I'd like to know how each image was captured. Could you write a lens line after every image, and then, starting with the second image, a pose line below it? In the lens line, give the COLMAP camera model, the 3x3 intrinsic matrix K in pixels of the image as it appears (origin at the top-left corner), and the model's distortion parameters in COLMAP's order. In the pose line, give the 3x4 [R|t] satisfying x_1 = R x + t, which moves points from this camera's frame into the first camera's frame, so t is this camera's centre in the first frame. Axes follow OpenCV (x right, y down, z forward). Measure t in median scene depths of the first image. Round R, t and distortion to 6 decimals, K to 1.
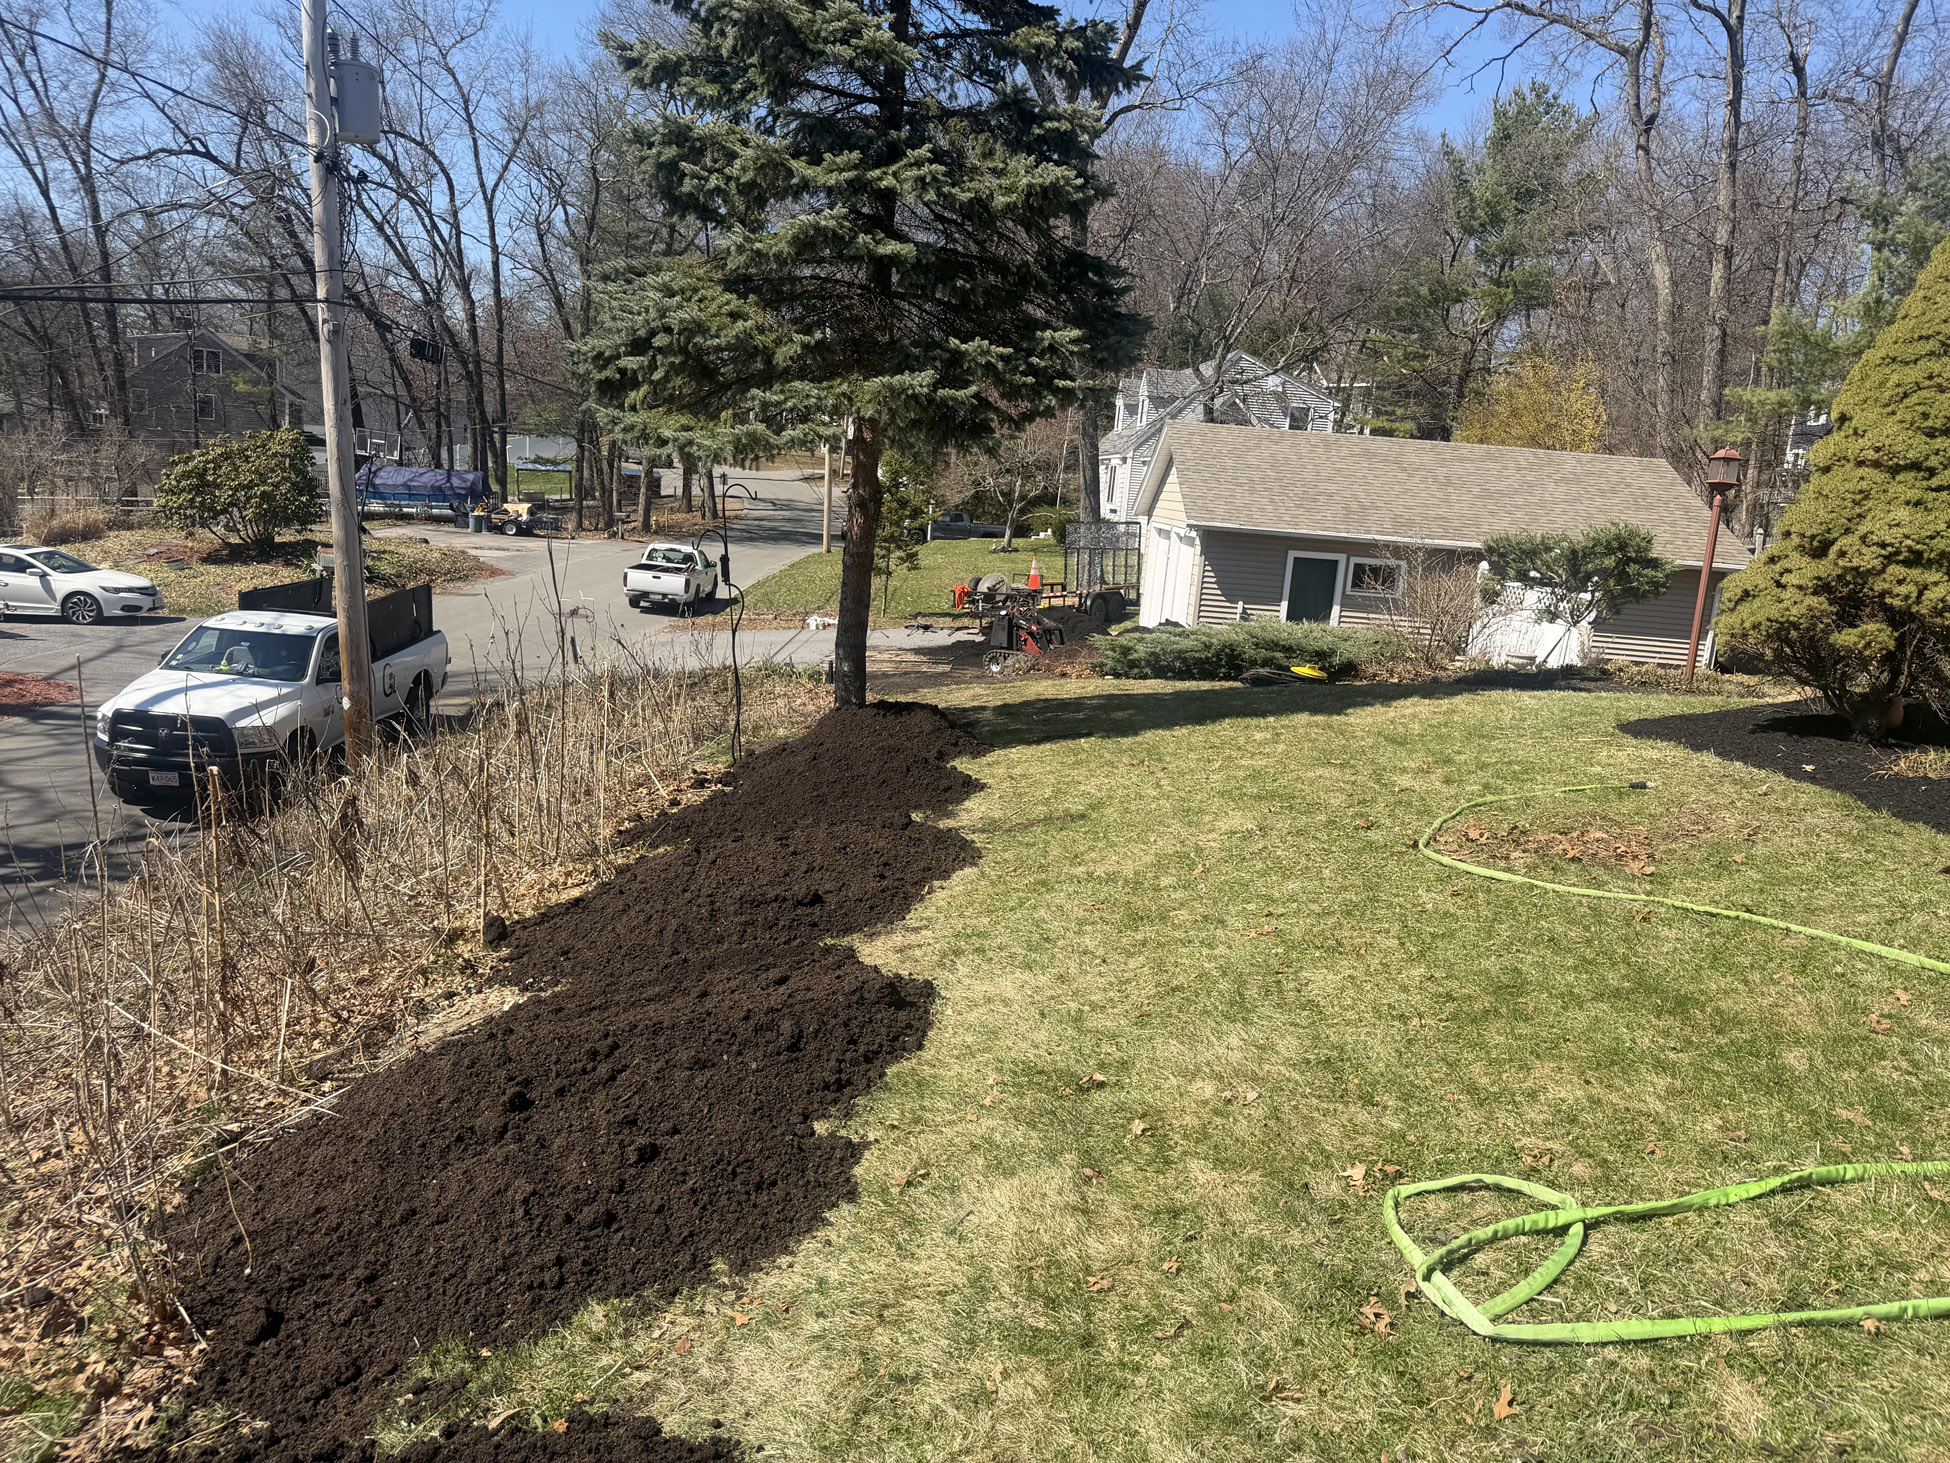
lens RADIAL K [[1346.3, 0, 982.8], [0, 1346.3, 729.1], [0, 0, 1]] dist [0.064680, -0.081976]
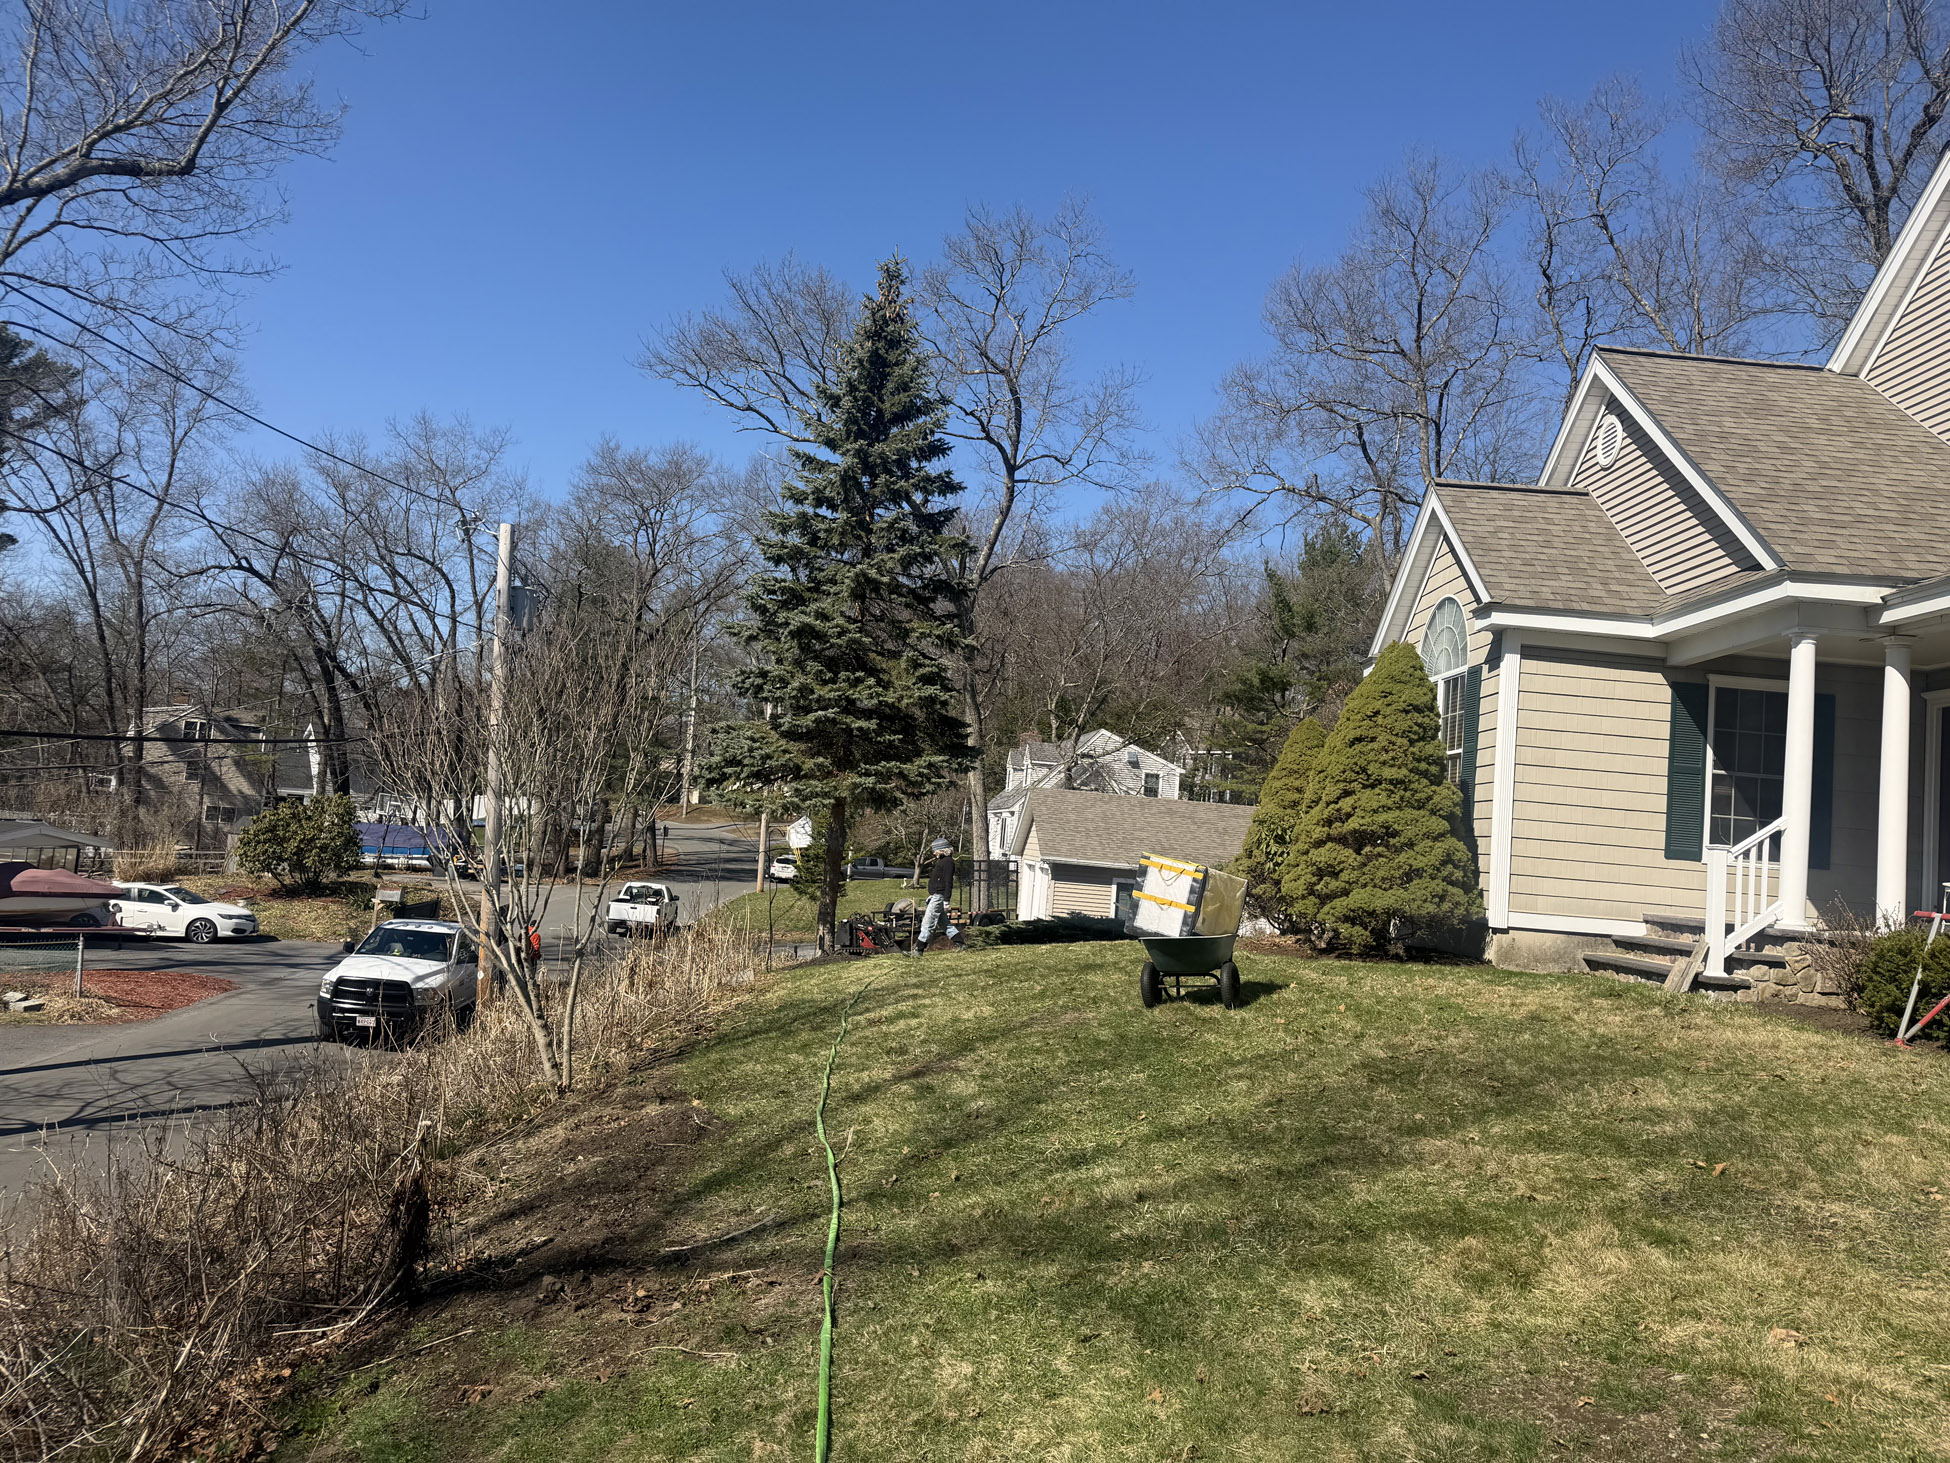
lens RADIAL K [[1346.3, 0, 976.3], [0, 1346.3, 731.9], [0, 0, 1]] dist [0.064680, -0.081976]
pose [[0.998157, 0.001121, 0.060678, -0.001426], [0.014358, 0.967081, -0.254064, 0.048705], [-0.058966, 0.254467, 0.965282, -0.247500]]
